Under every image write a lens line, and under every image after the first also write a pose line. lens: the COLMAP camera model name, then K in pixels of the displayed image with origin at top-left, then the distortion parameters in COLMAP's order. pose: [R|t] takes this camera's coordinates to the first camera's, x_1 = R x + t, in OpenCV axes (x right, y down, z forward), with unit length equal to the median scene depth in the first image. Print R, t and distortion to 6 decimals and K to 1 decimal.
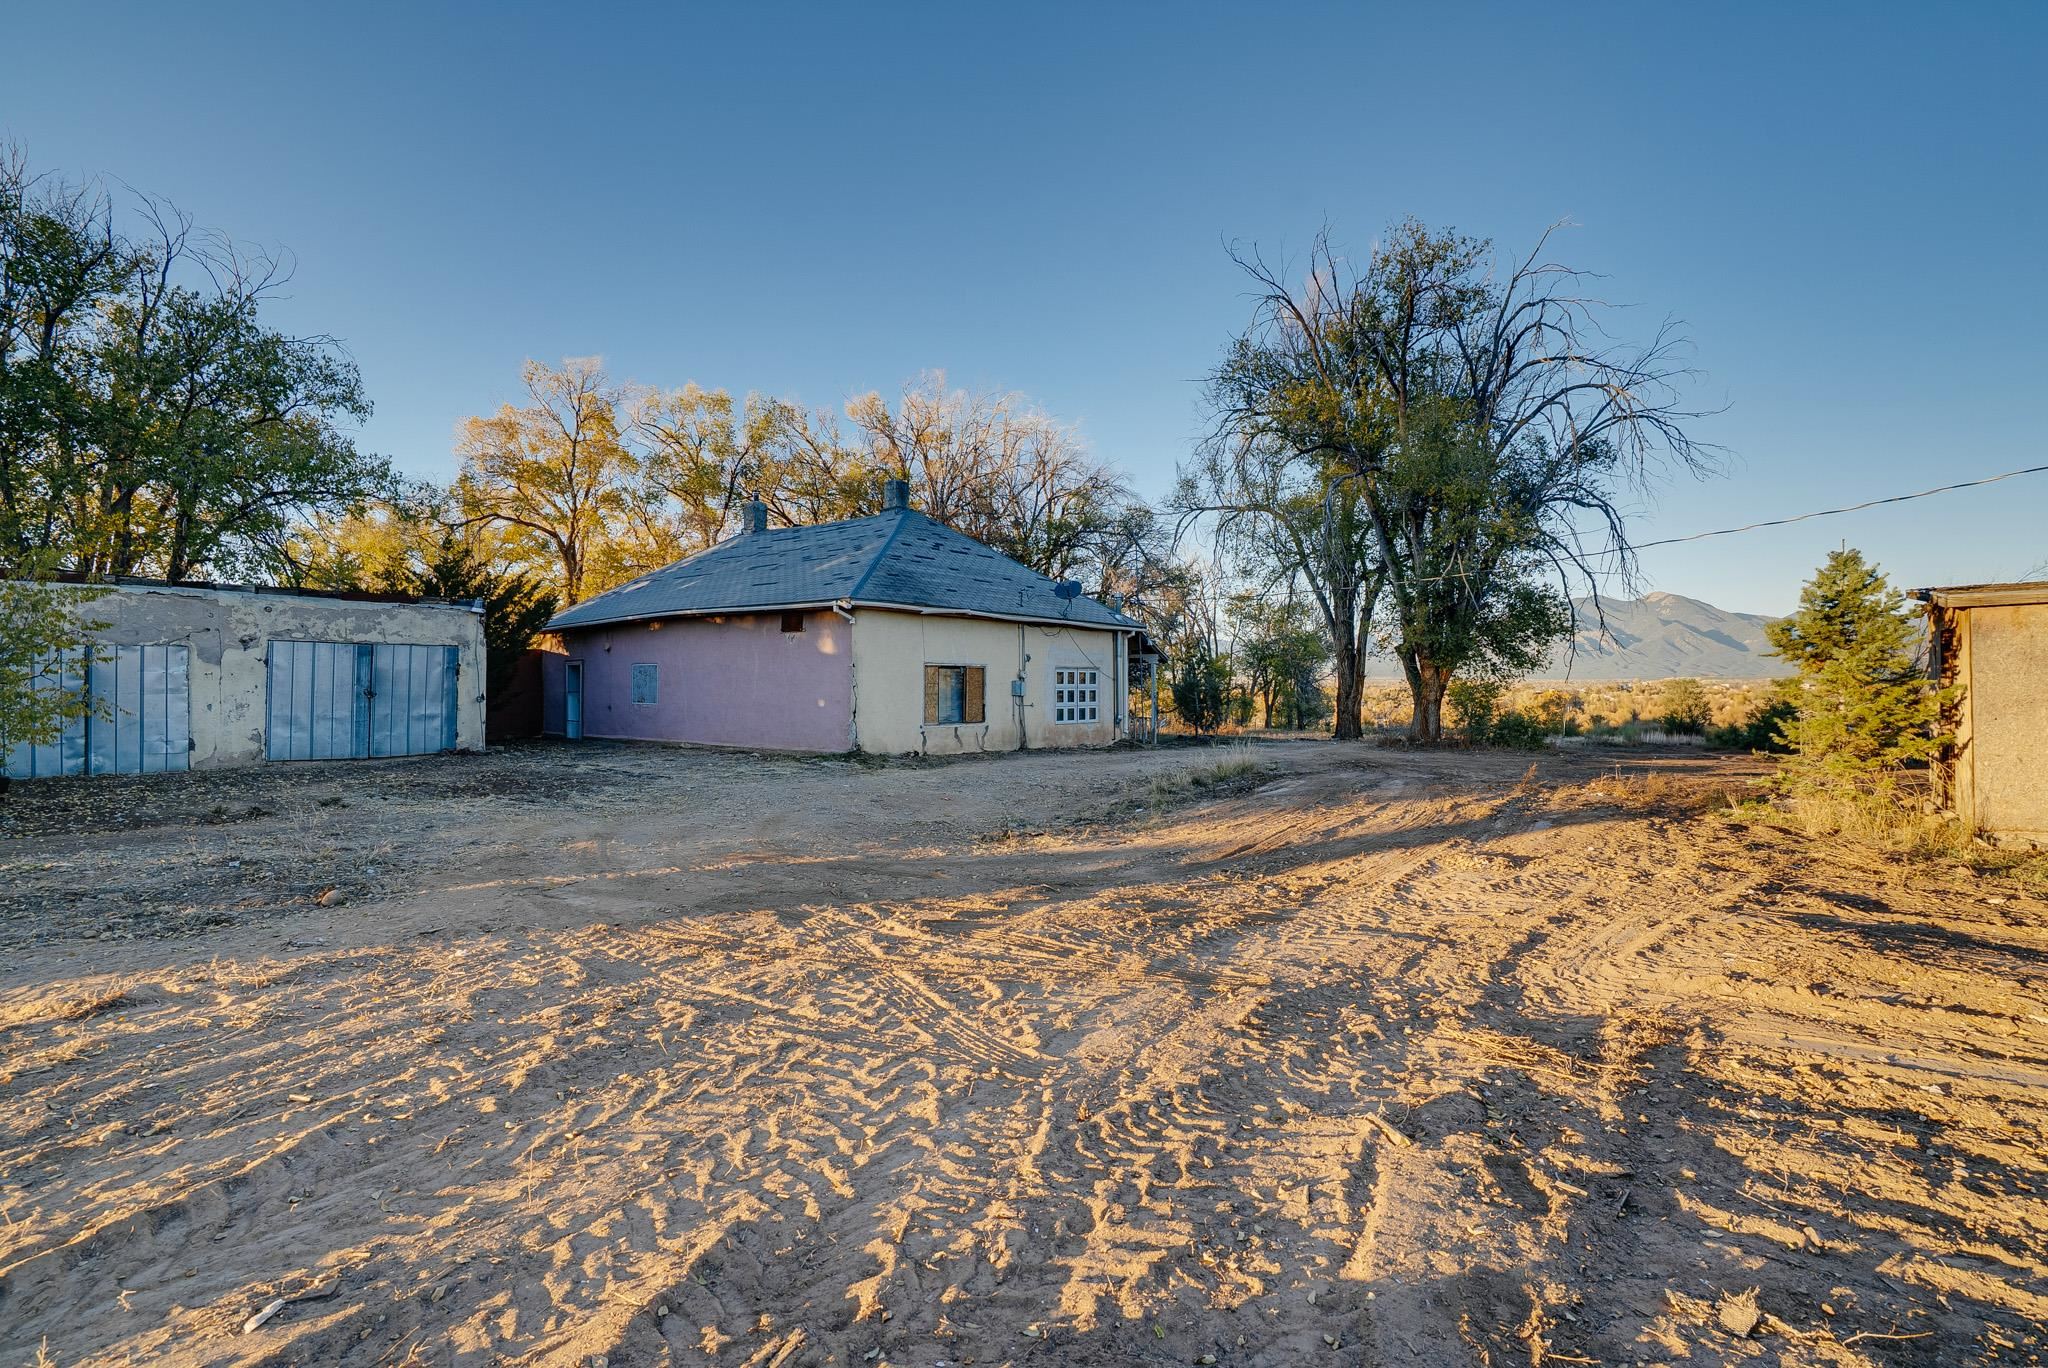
lens RADIAL K [[1001.4, 0, 1024.0], [0, 1001.4, 684.0], [0, 0, 1]] dist [-0.000783, -0.000237]
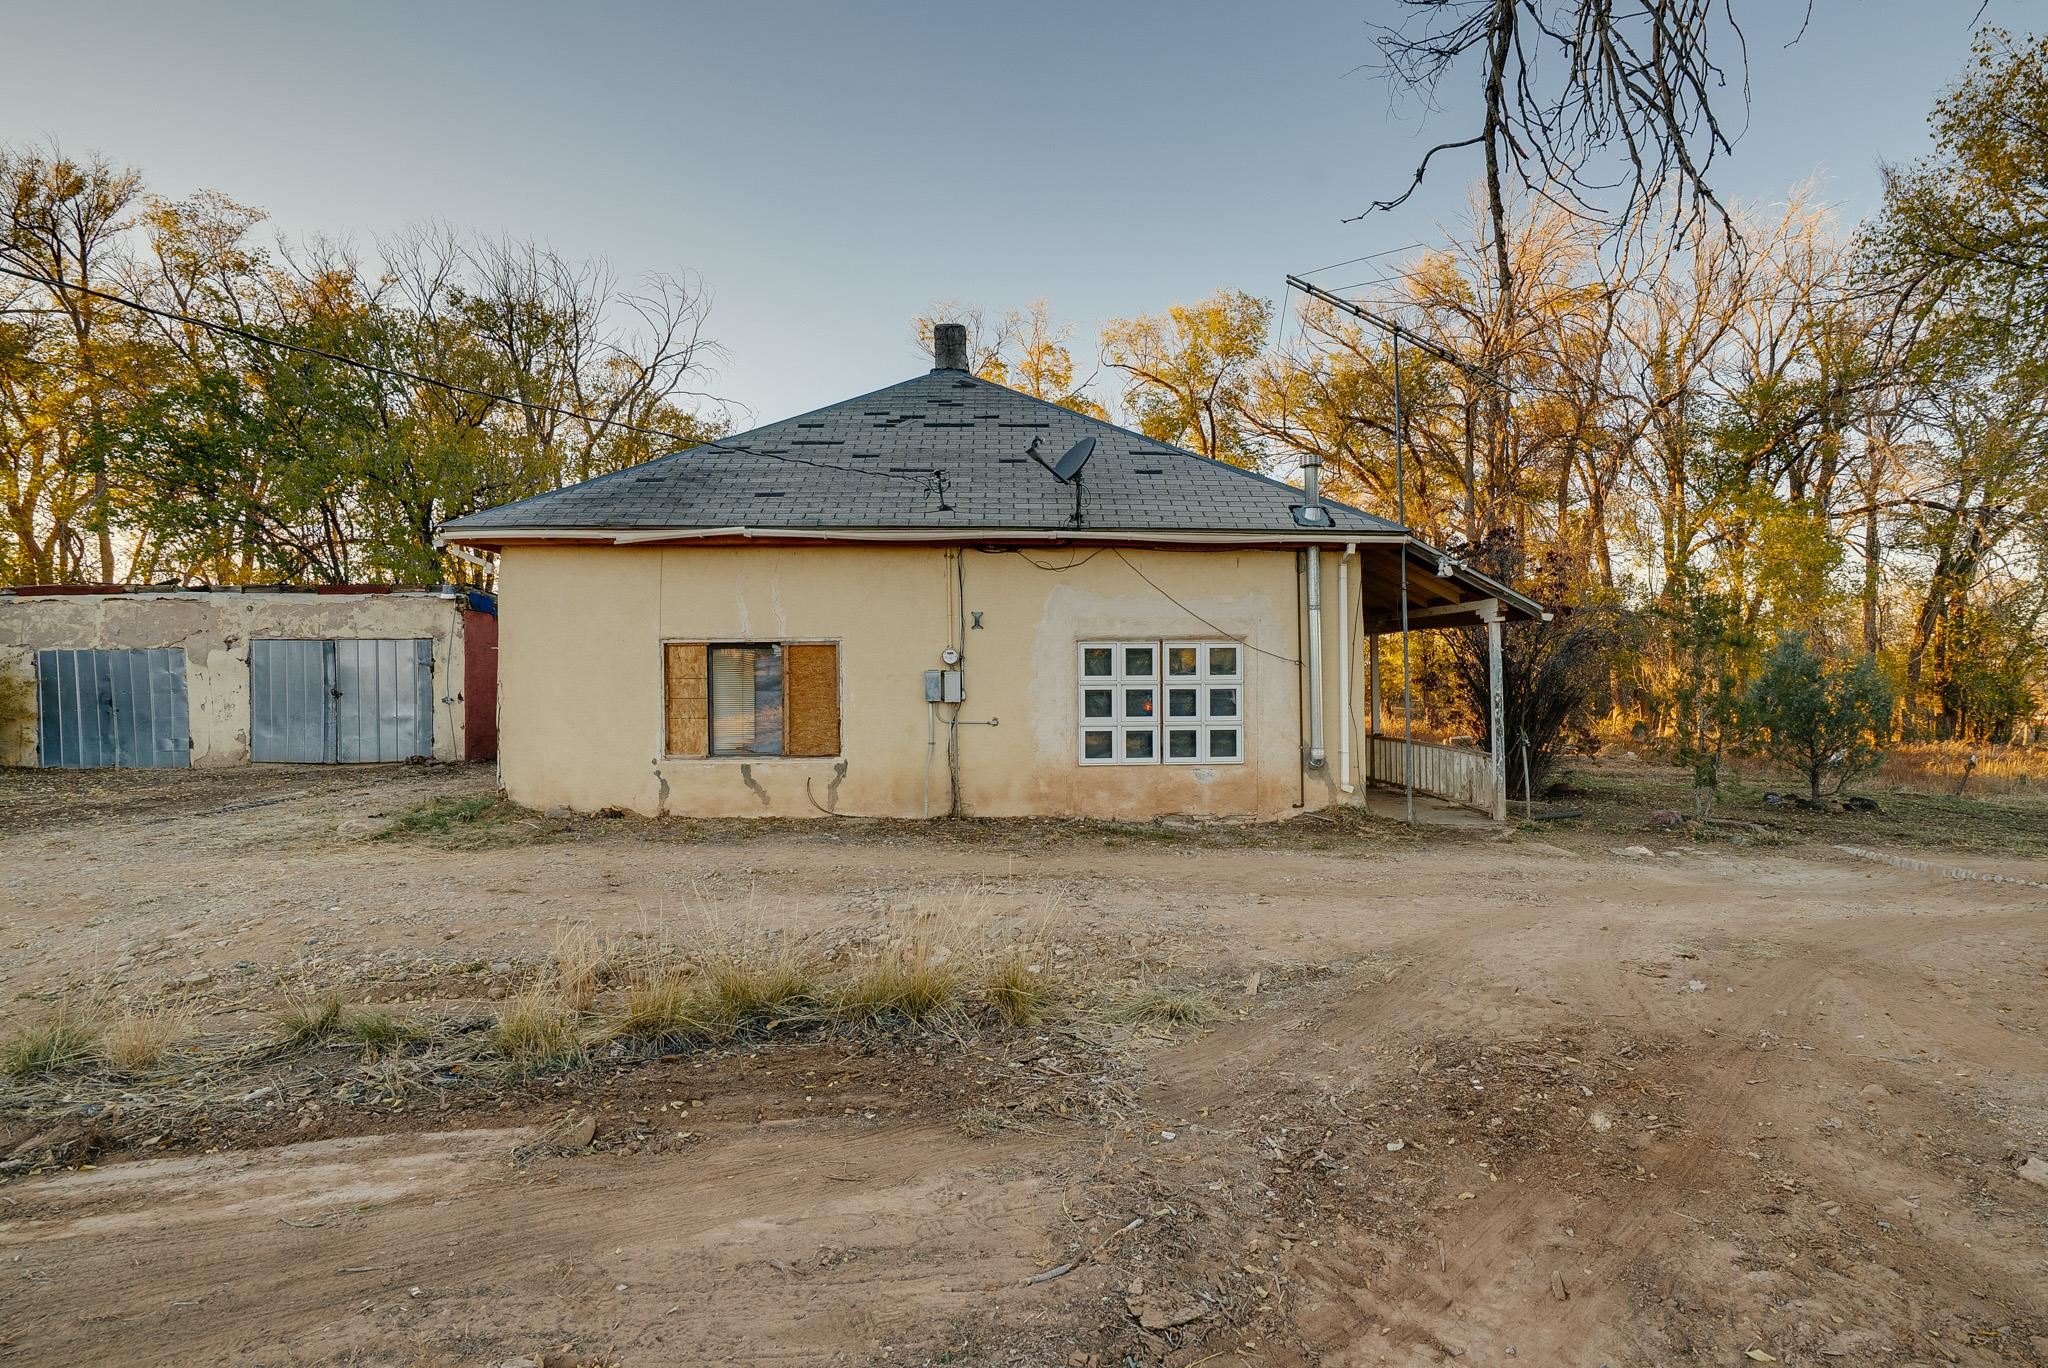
lens RADIAL K [[1001.4, 0, 1024.0], [0, 1001.4, 684.0], [0, 0, 1]] dist [-0.000783, -0.000237]
pose [[0.645748, -0.001436, -0.763549, 0.419871], [0.009434, 0.999937, 0.006098, 0.000882], [0.763492, -0.011141, 0.645721, 0.812421]]
